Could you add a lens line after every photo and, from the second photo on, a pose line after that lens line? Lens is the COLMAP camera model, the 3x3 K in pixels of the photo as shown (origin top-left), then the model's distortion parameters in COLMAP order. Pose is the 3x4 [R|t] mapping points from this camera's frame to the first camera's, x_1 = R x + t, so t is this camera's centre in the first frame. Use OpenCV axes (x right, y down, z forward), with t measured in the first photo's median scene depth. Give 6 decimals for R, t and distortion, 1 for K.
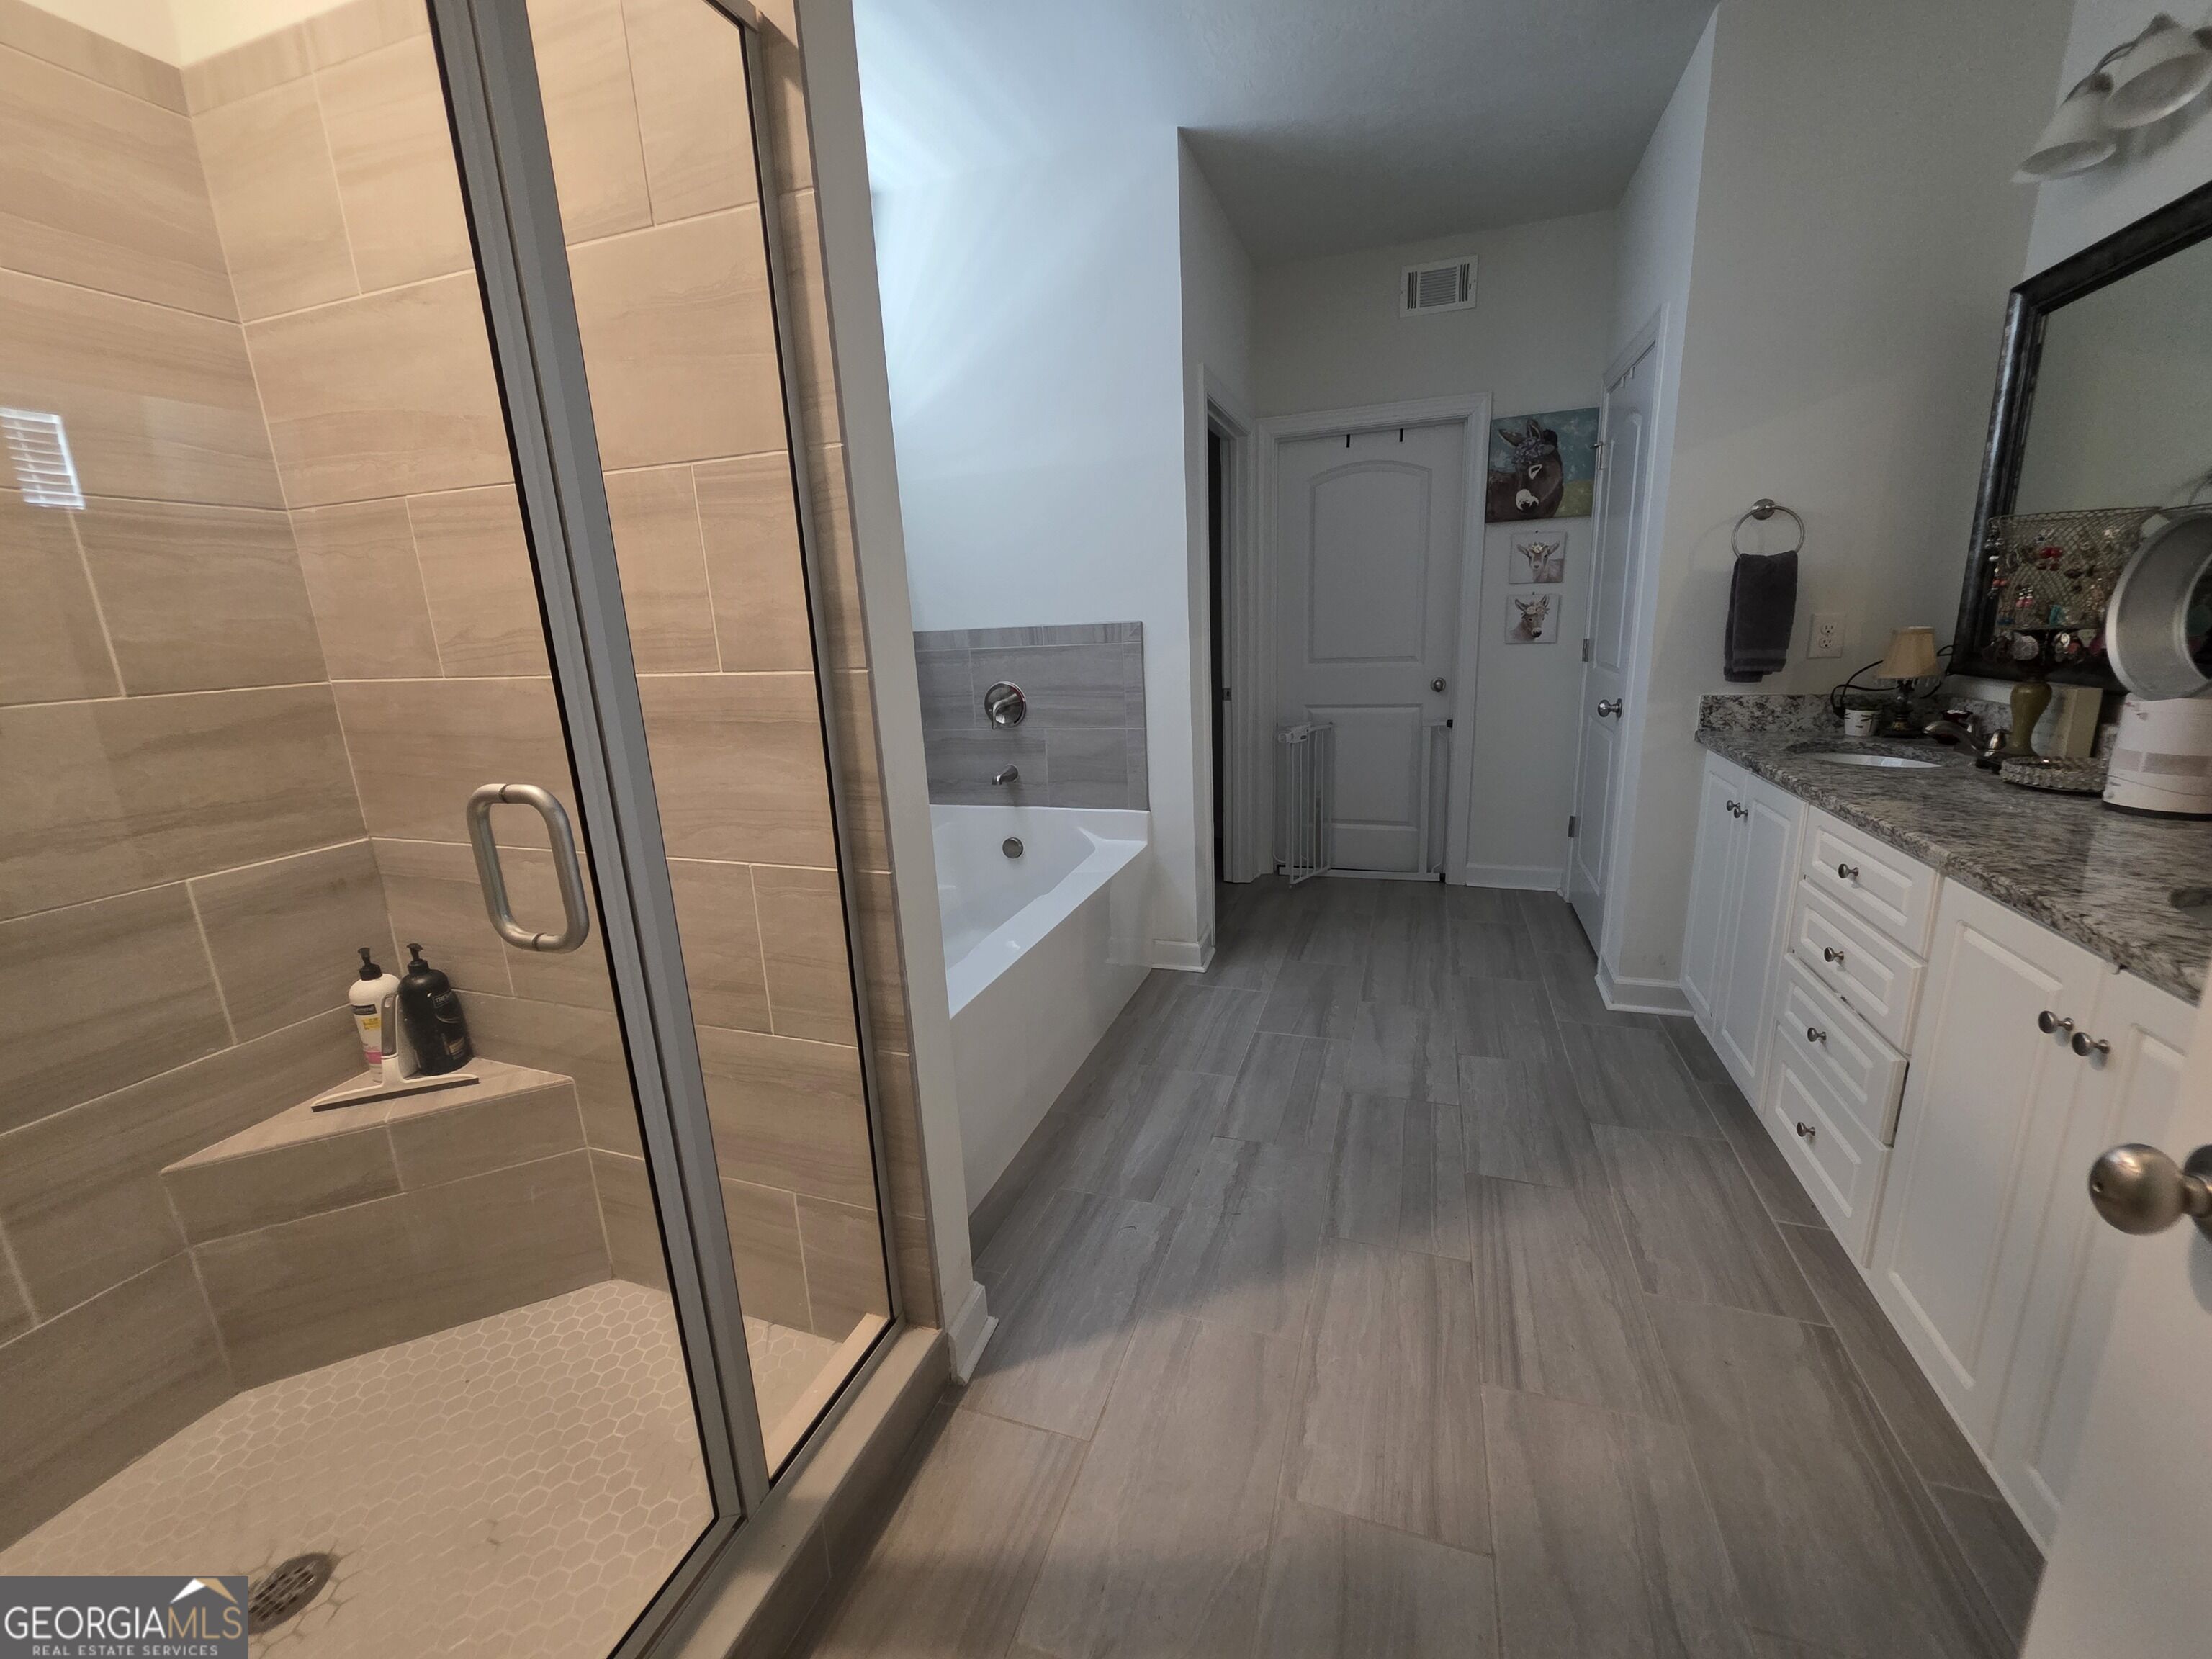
lens RADIAL K [[881.9, 0, 1110.8], [0, 881.9, 823.5], [0, 0, 1]] dist [0.003061, -0.000086]
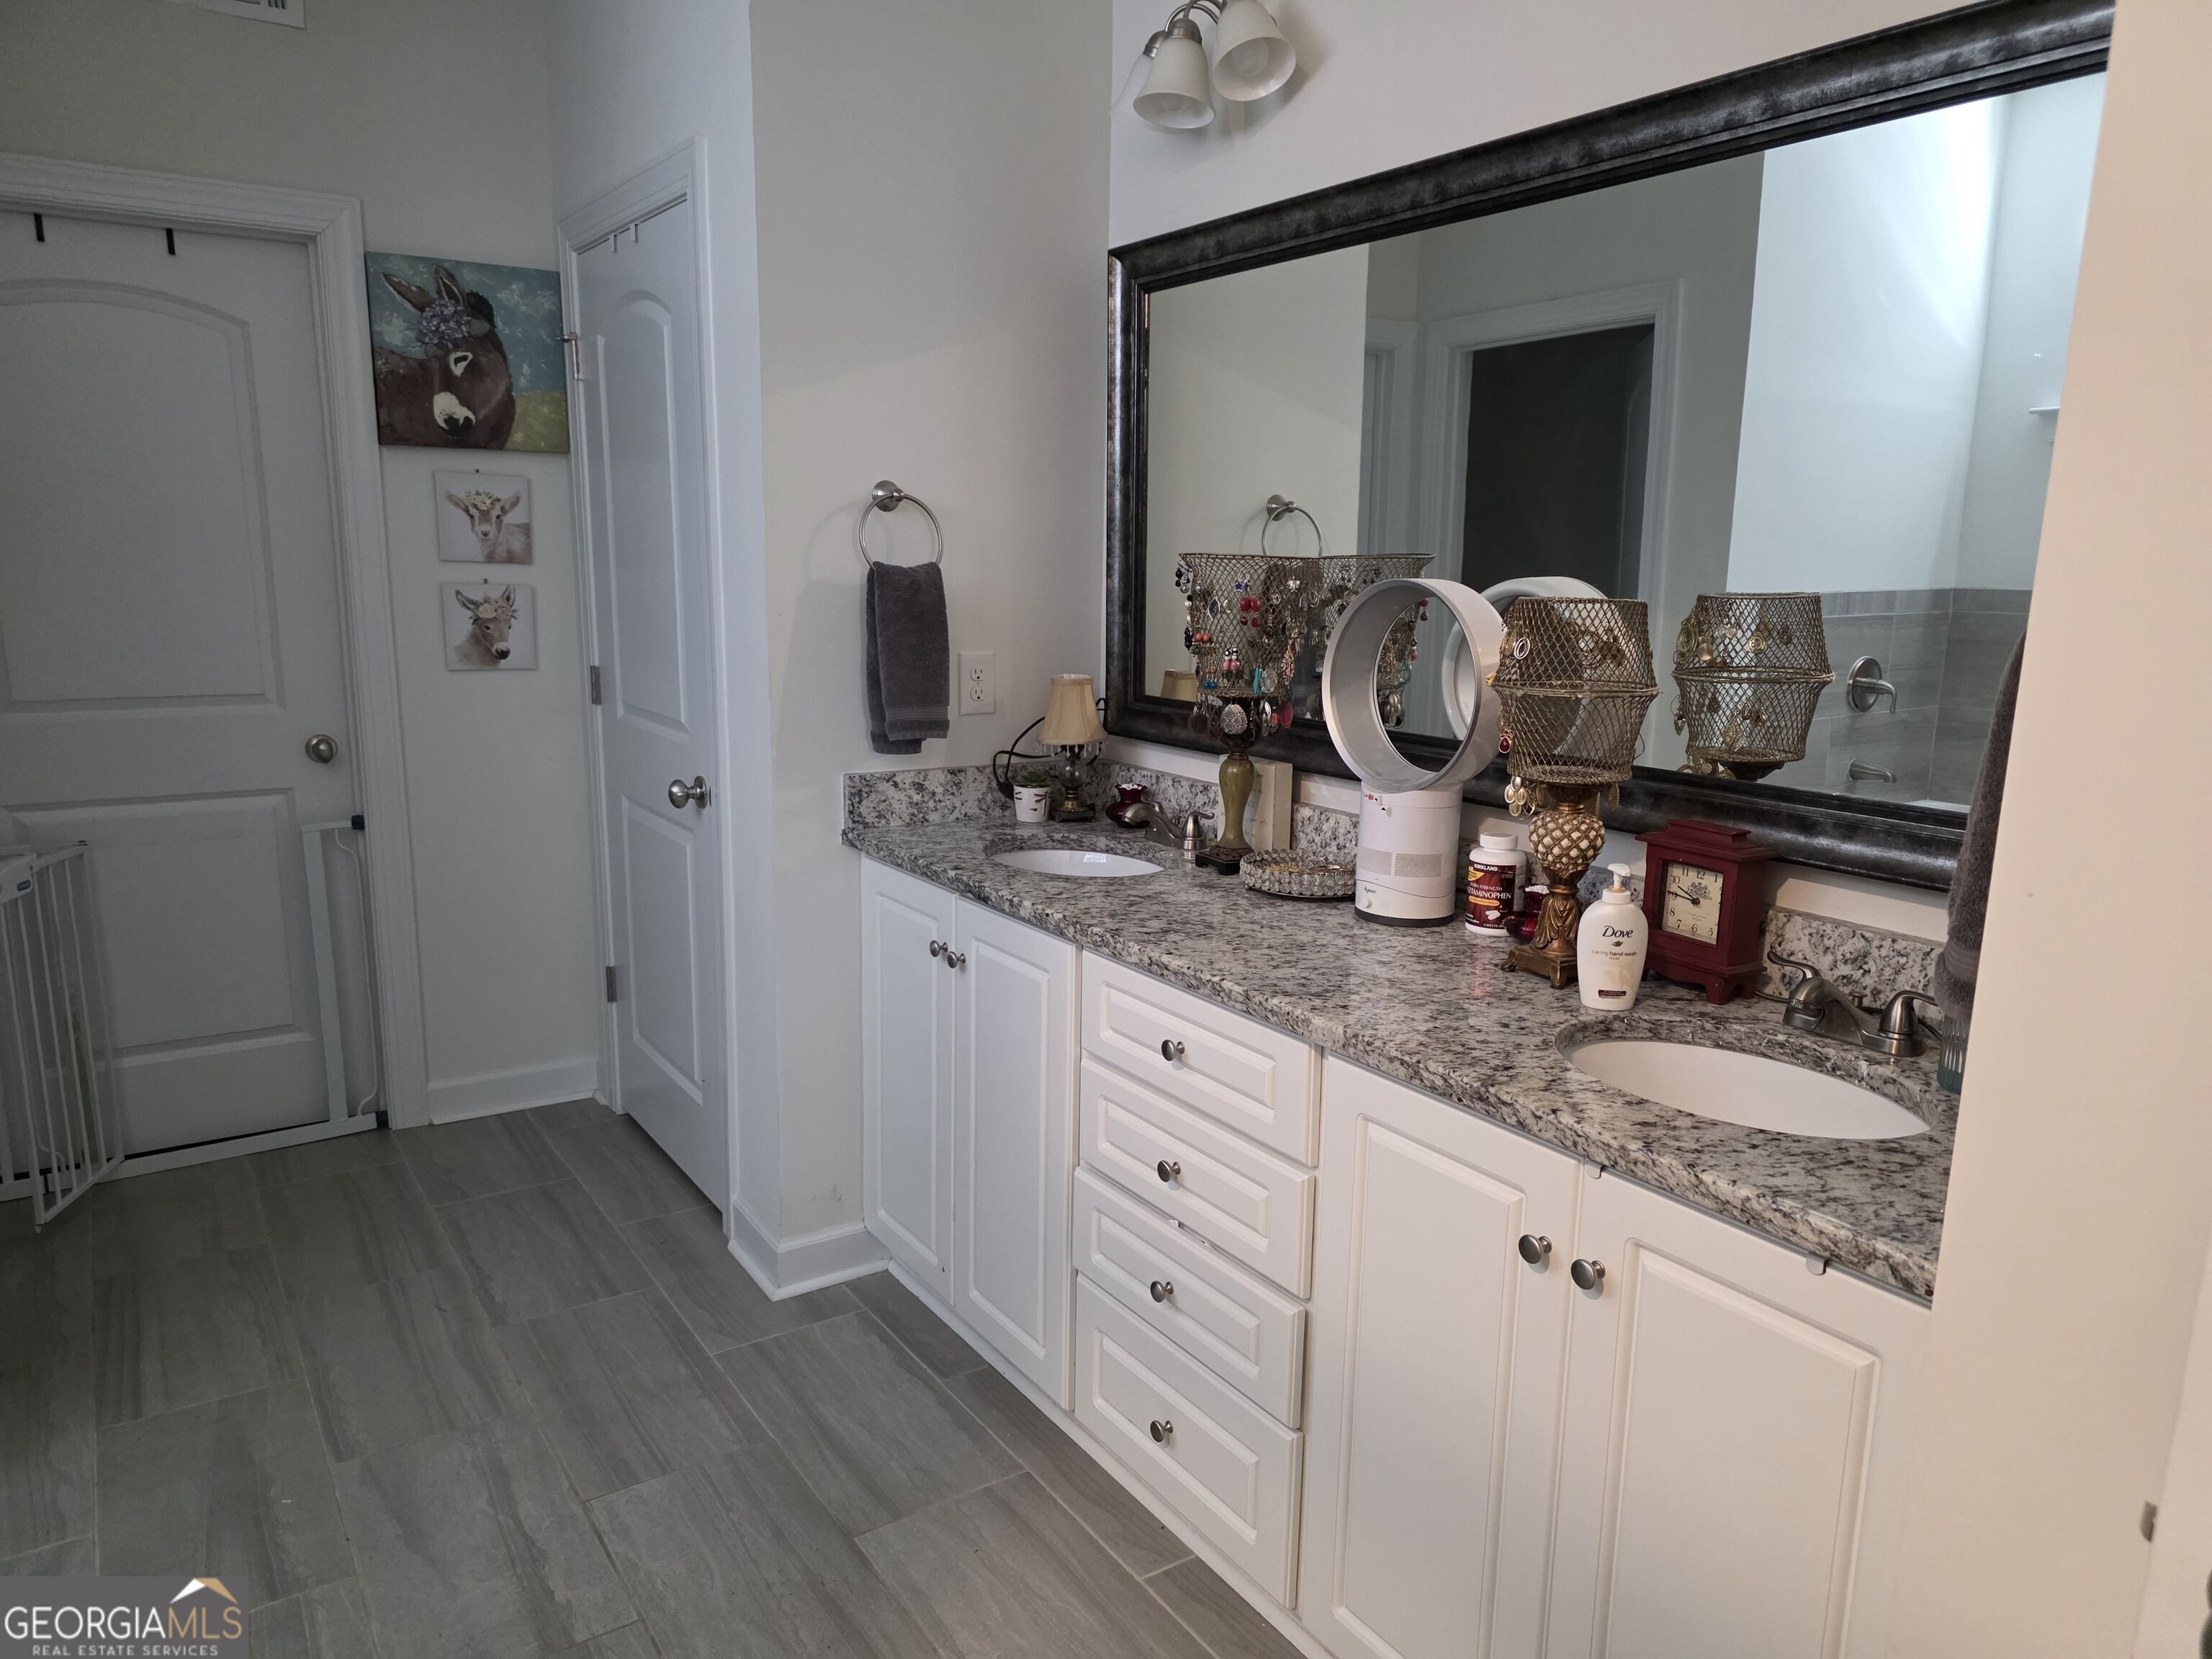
lens RADIAL K [[1497.1, 0, 1108.3], [0, 1497.1, 844.0], [0, 0, 1]] dist [0.046190, -0.024343]
pose [[0.605001, -0.101747, 0.789697, -0.080286], [0.141700, 0.989728, 0.018961, -0.094191], [-0.783514, 0.100428, 0.613204, 0.202449]]
